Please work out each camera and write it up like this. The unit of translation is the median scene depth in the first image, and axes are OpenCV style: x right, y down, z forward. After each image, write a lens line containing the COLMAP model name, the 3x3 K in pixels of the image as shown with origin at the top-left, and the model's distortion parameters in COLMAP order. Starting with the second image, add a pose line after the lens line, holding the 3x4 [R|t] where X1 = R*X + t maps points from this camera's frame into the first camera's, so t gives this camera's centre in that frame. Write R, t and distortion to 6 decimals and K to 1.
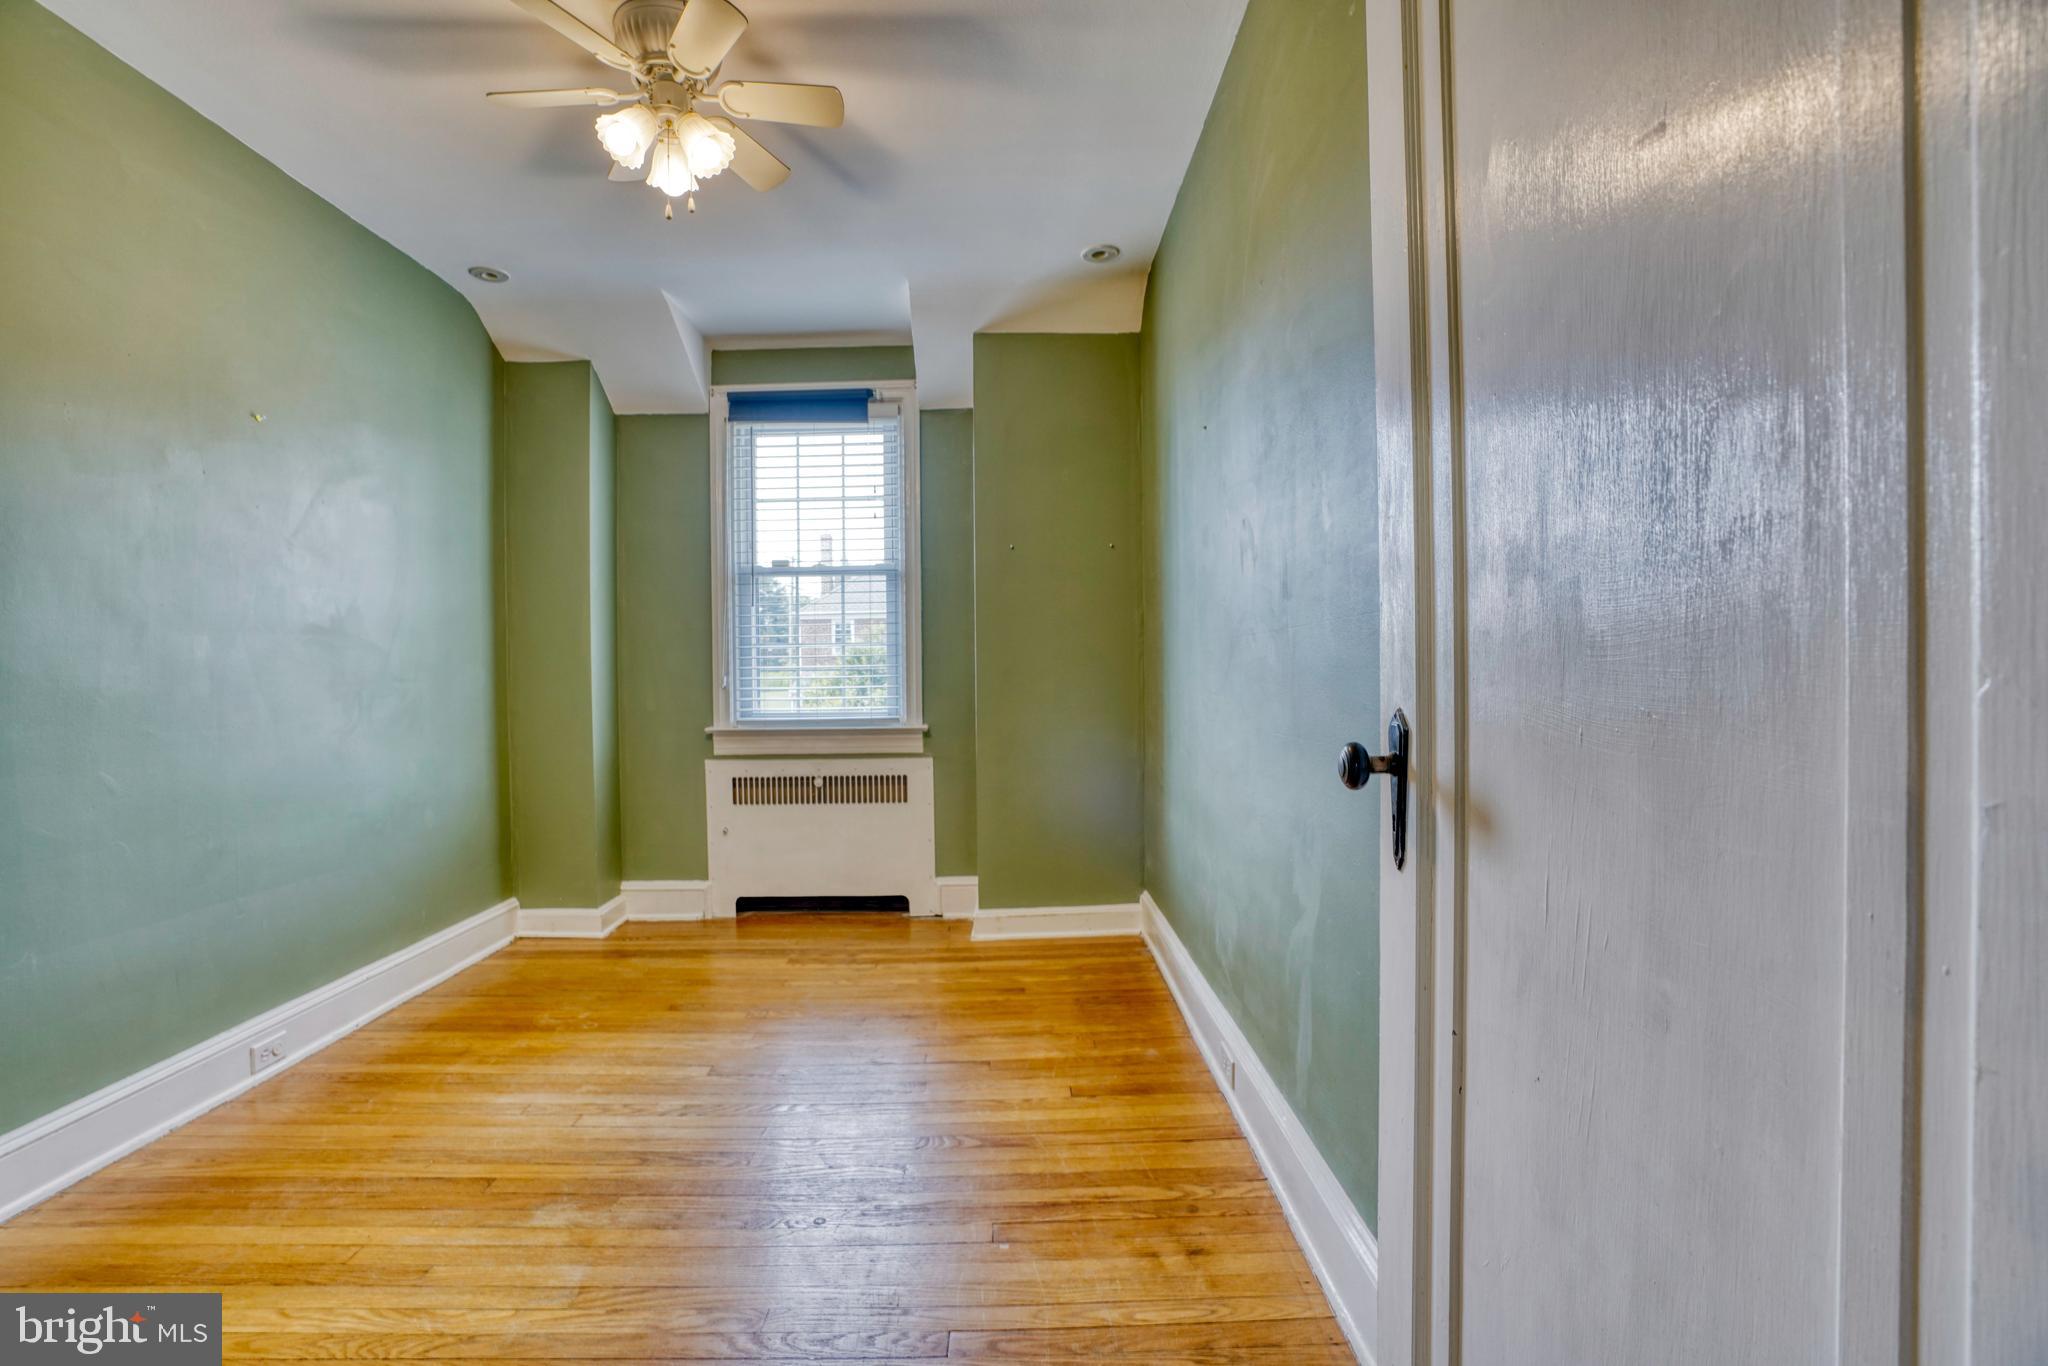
lens RADIAL K [[948.0, 0, 1009.1], [0, 948.0, 691.9], [0, 0, 1]] dist [-0.068322, 0.026148]
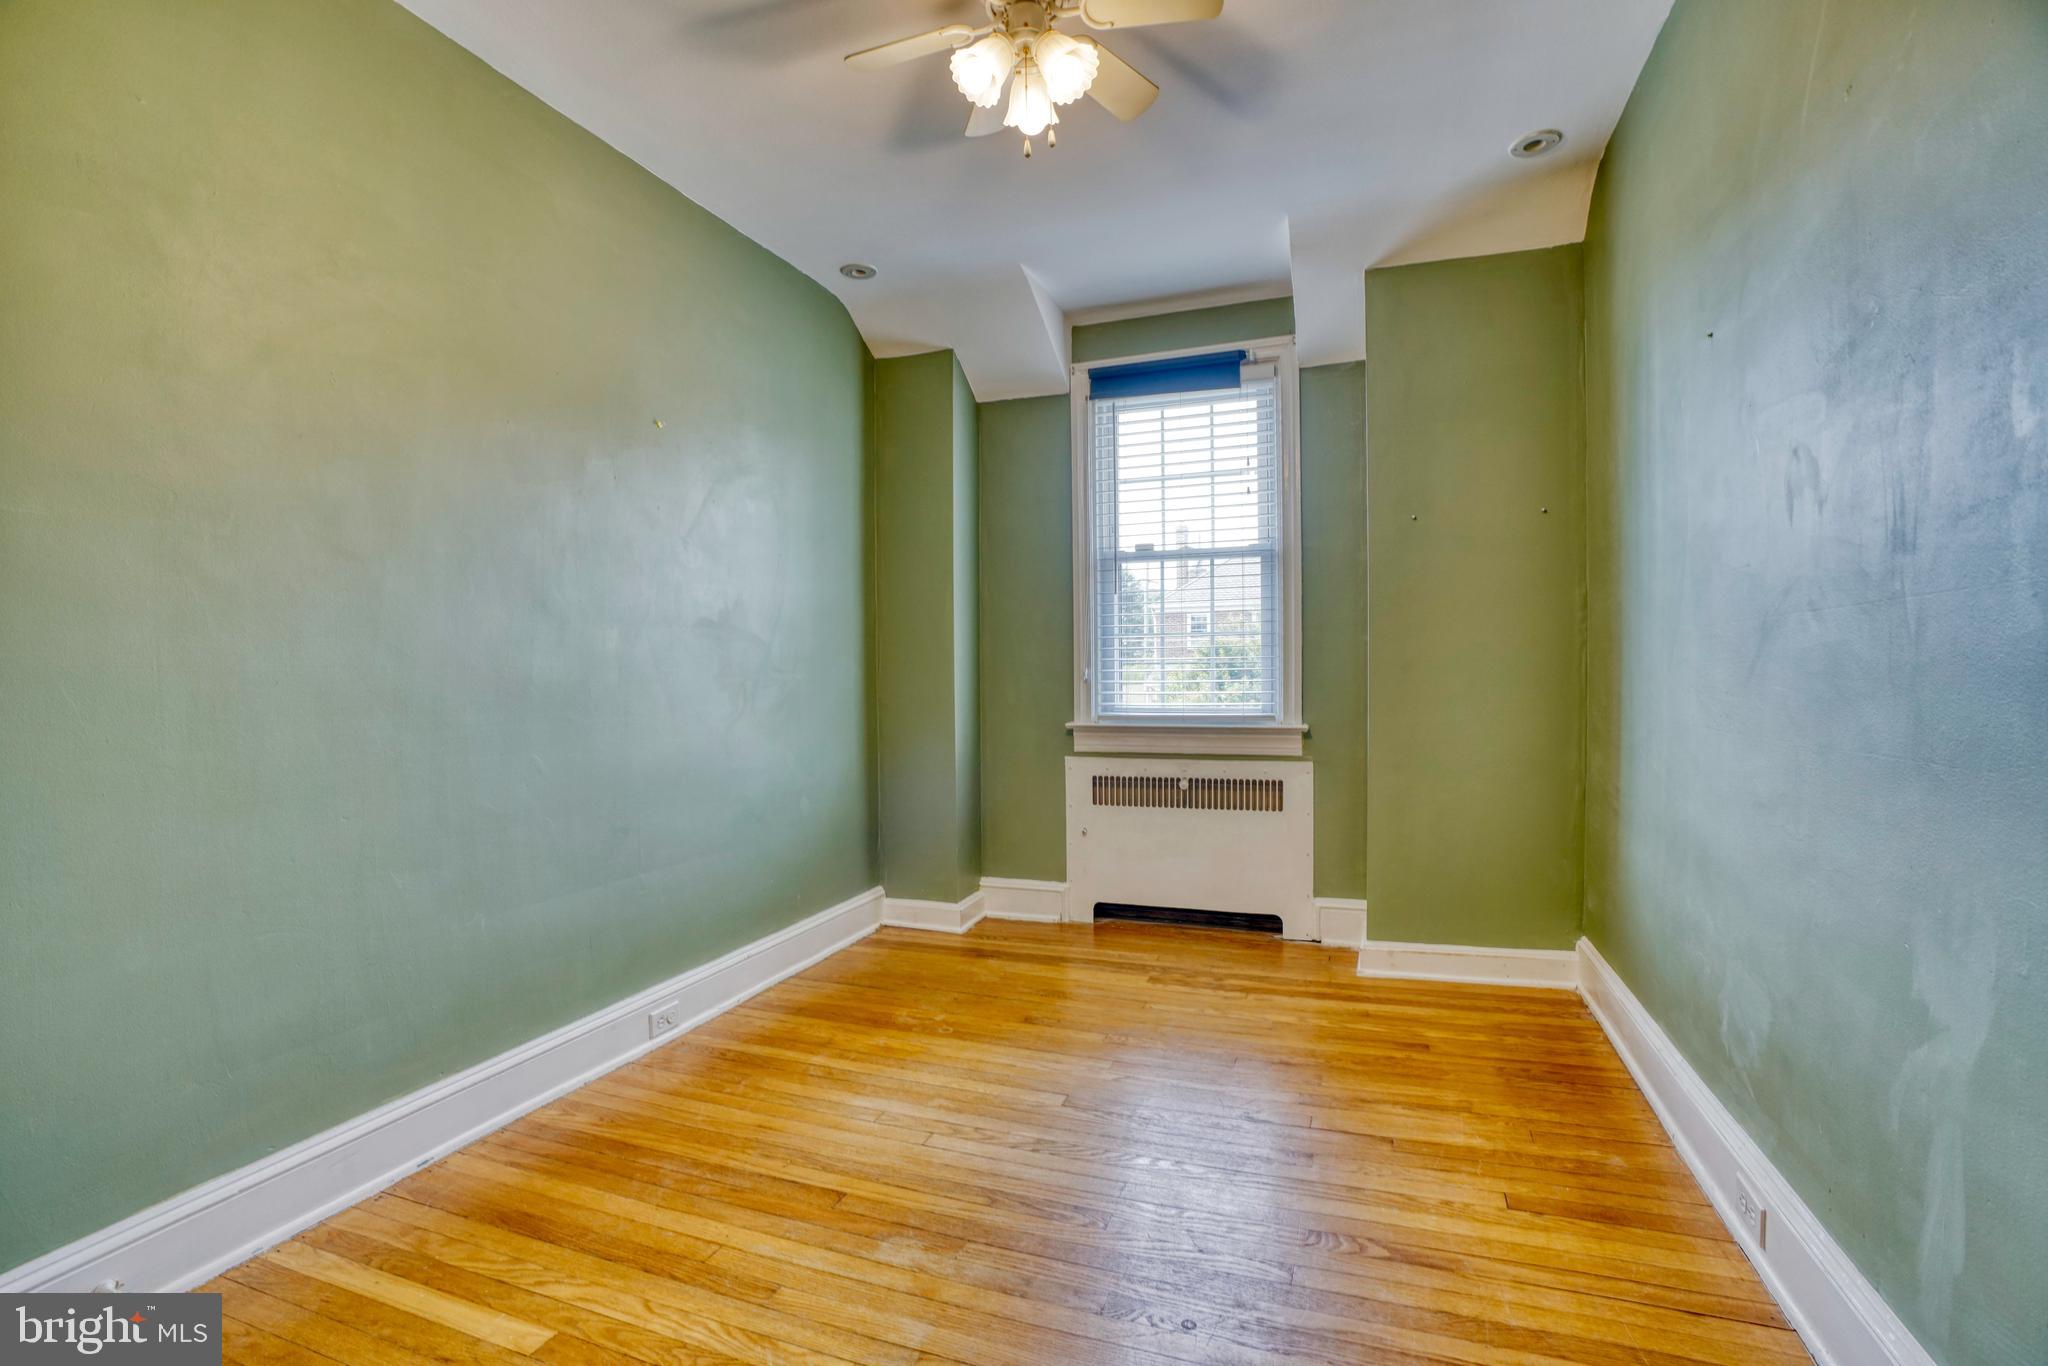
lens RADIAL K [[948.0, 0, 1009.1], [0, 948.0, 691.9], [0, 0, 1]] dist [-0.068322, 0.026148]
pose [[0.932745, 0.010663, -0.360378, -0.042922], [-0.008184, 0.999931, 0.008403, -0.000777], [0.360443, -0.004888, 0.932768, 0.119742]]
